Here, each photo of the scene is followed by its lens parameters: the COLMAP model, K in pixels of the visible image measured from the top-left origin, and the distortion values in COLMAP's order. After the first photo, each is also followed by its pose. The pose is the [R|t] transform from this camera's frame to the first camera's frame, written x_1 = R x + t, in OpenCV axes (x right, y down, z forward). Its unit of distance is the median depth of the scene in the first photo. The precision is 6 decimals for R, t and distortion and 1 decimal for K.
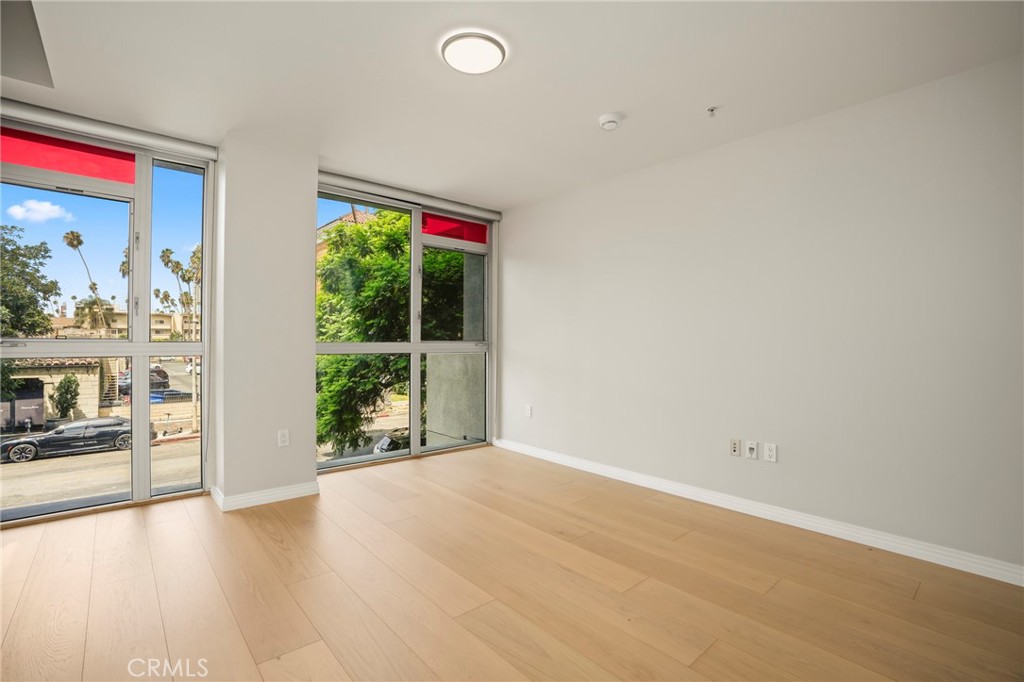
lens RADIAL K [[475.8, 0, 509.8], [0, 475.8, 343.2], [0, 0, 1]] dist [-0.049488, 0.017433]
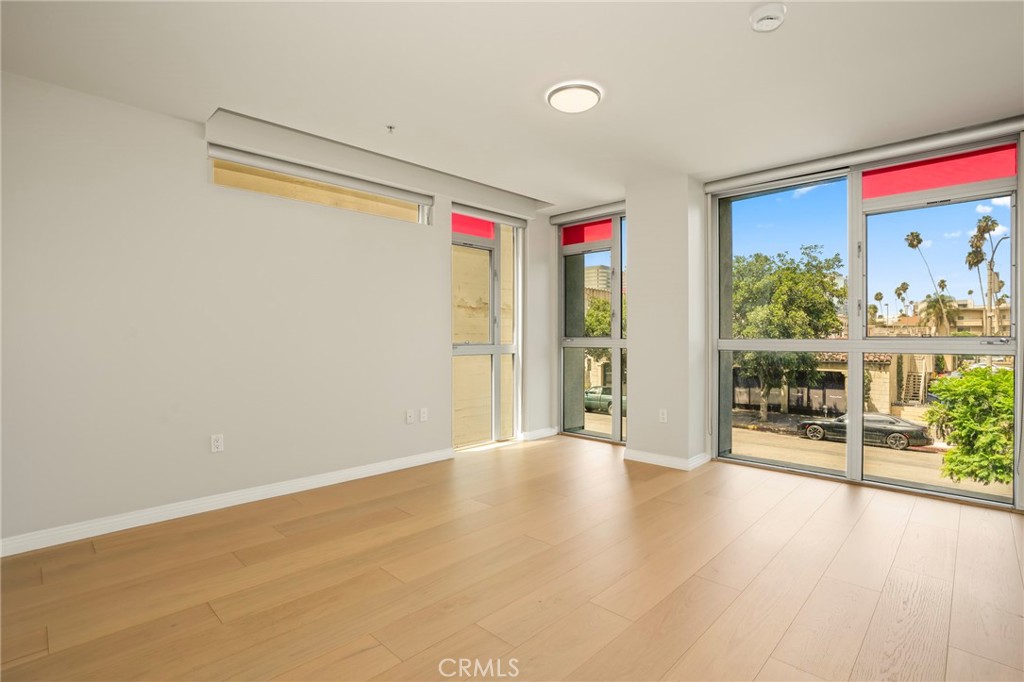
lens RADIAL K [[496.4, 0, 518.0], [0, 496.4, 338.8], [0, 0, 1]] dist [-0.018878, 0.001703]
pose [[0.098790, -0.002664, -0.995105, 0.121362], [-0.004109, 0.999987, -0.003085, 0.000376], [0.995100, 0.004393, 0.098778, 0.077158]]
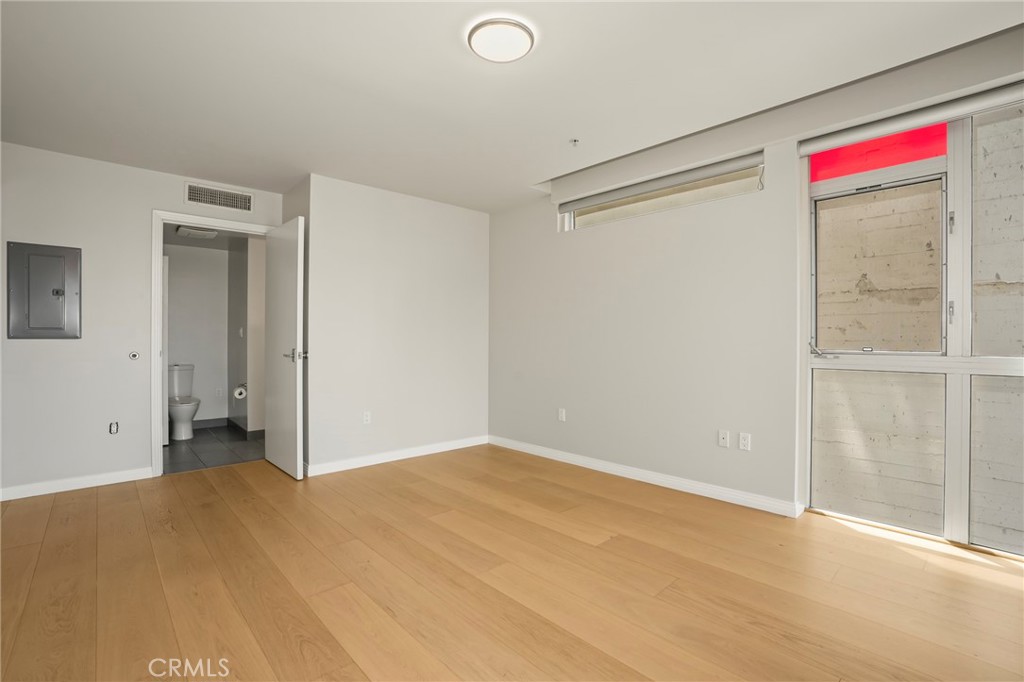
lens RADIAL K [[475.8, 0, 516.1], [0, 475.8, 338.0], [0, 0, 1]] dist [-0.049488, 0.017433]
pose [[-0.999734, -0.003391, -0.022823, -0.009755], [-0.003264, 0.999979, -0.005598, -0.000498], [0.022841, -0.005522, -0.999724, 0.205388]]
